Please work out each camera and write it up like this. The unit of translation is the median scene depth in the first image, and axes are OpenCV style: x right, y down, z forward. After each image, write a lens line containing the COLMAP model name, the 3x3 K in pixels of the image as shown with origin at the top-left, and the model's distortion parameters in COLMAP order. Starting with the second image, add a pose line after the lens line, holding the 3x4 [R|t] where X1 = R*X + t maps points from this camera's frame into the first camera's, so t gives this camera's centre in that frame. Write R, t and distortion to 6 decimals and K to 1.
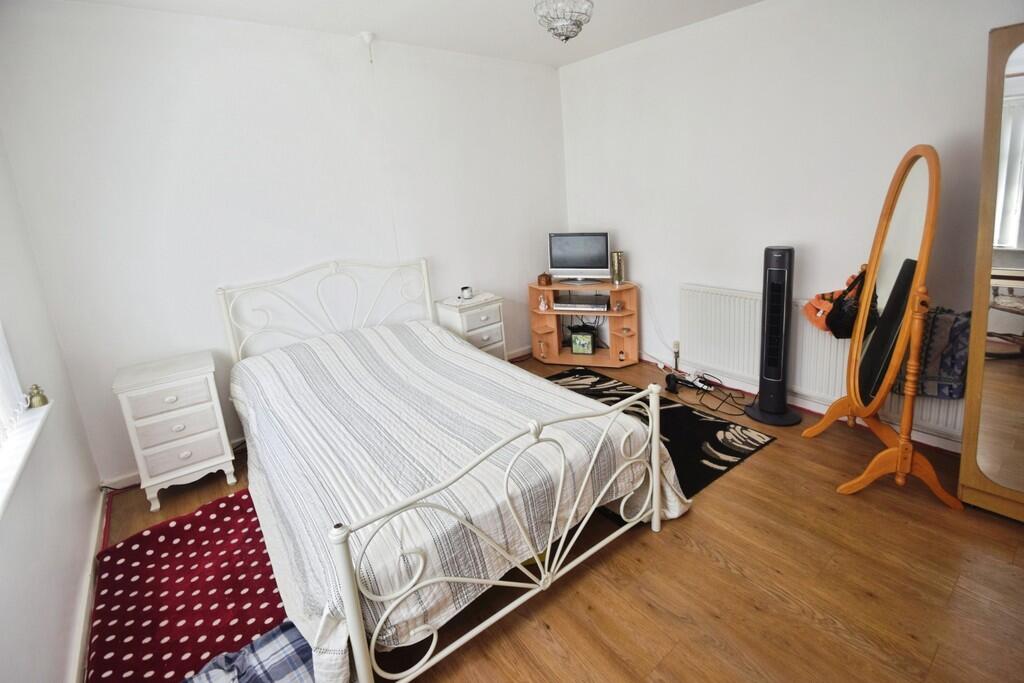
lens RADIAL K [[435.8, 0, 511.2], [0, 435.8, 296.8], [0, 0, 1]] dist [0.001851, 0.000262]
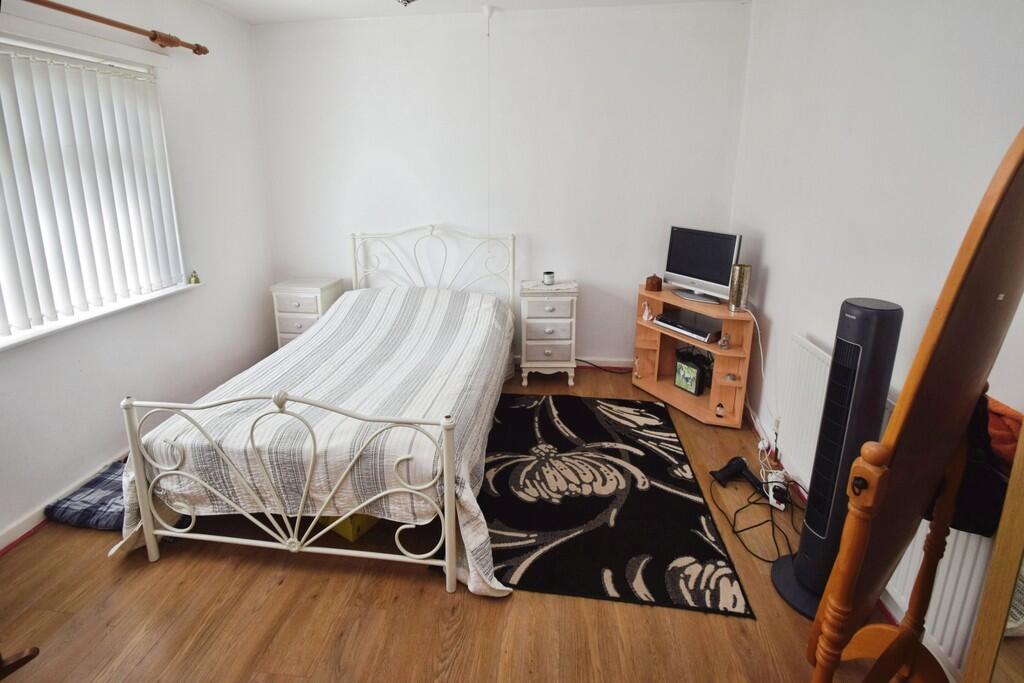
lens RADIAL K [[455.5, 0, 485.1], [0, 455.5, 286.2], [0, 0, 1]] dist [0.002925, -0.000188]
pose [[0.735517, 0.217131, -0.641770, 0.570591], [-0.193198, 0.975142, 0.108502, -0.096157], [0.649376, 0.044184, 0.759183, 0.250395]]
